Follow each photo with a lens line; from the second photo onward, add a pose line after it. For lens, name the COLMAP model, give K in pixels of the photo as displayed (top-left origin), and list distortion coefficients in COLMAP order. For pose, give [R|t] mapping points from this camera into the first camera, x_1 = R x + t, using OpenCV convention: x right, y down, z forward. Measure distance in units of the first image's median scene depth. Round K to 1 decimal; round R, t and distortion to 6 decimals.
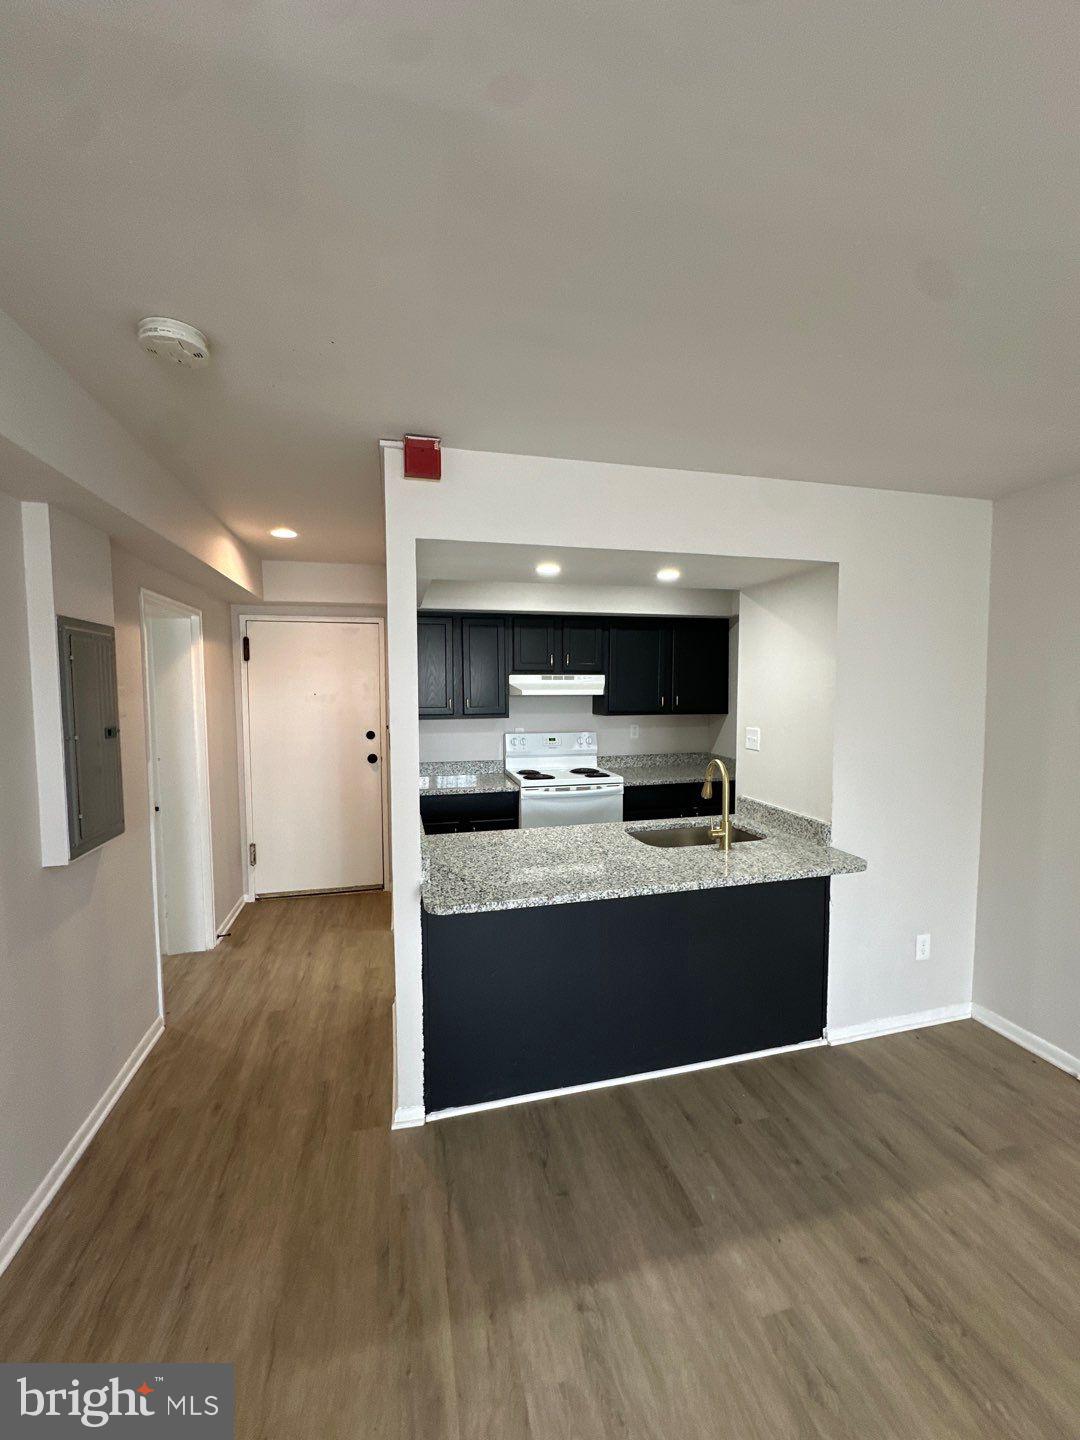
lens RADIAL K [[577.5, 0, 540.0], [0, 577.5, 720.0], [0, 0, 1]] dist [-0.003561, 0.000394]
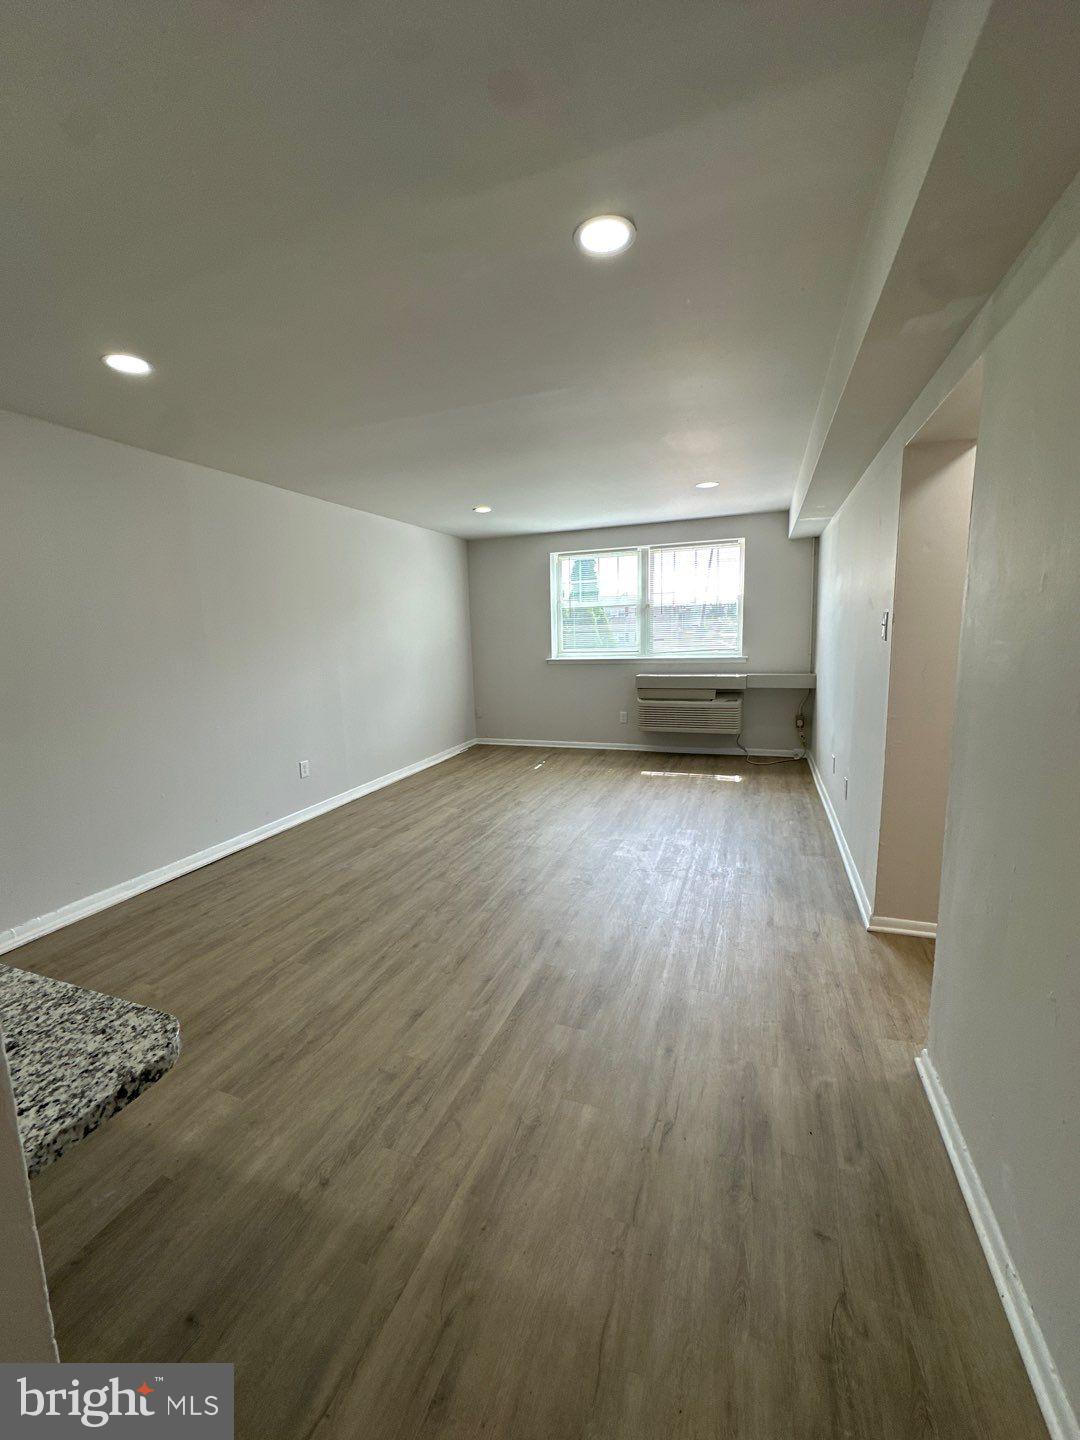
lens RADIAL K [[577.5, 0, 540.0], [0, 577.5, 720.0], [0, 0, 1]] dist [-0.003561, 0.000394]
pose [[-0.819903, -0.061805, 0.569157, -0.525943], [0.068276, 0.976505, 0.204394, 0.044204], [-0.568417, 0.206443, -0.796419, 0.994178]]
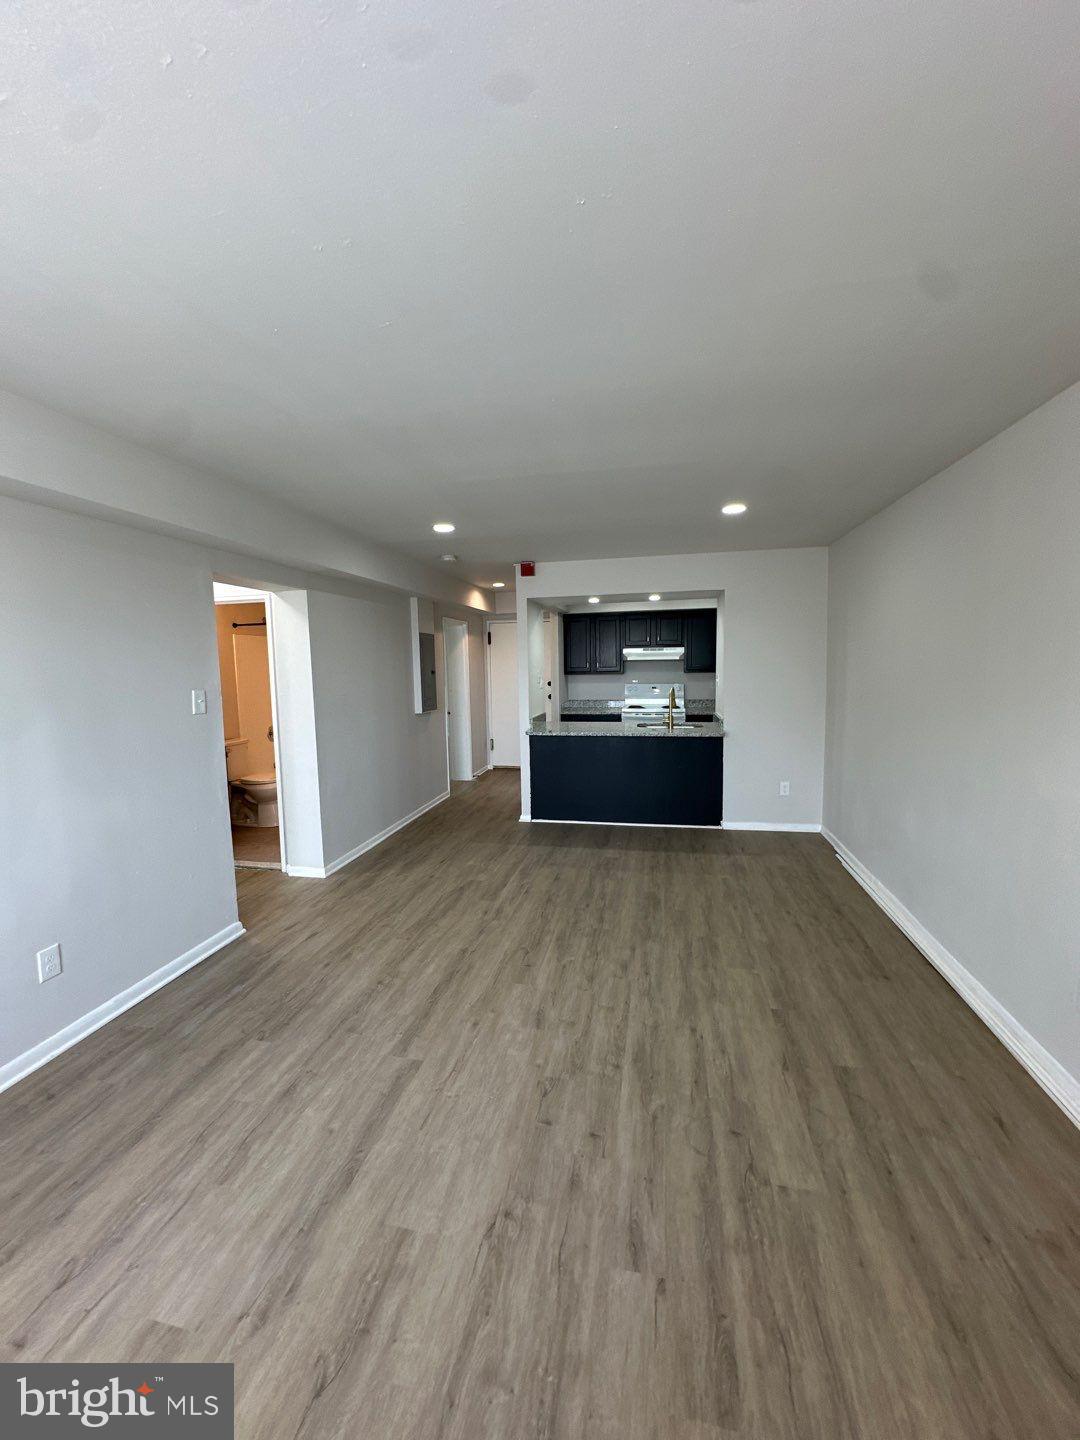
lens RADIAL K [[577.5, 0, 540.0], [0, 577.5, 720.0], [0, 0, 1]] dist [-0.003561, 0.000394]
pose [[0.899594, 0.031282, -0.435605, 0.959732], [-0.013020, 0.998909, 0.044846, 0.120306], [0.436532, -0.034672, 0.899020, -1.313842]]
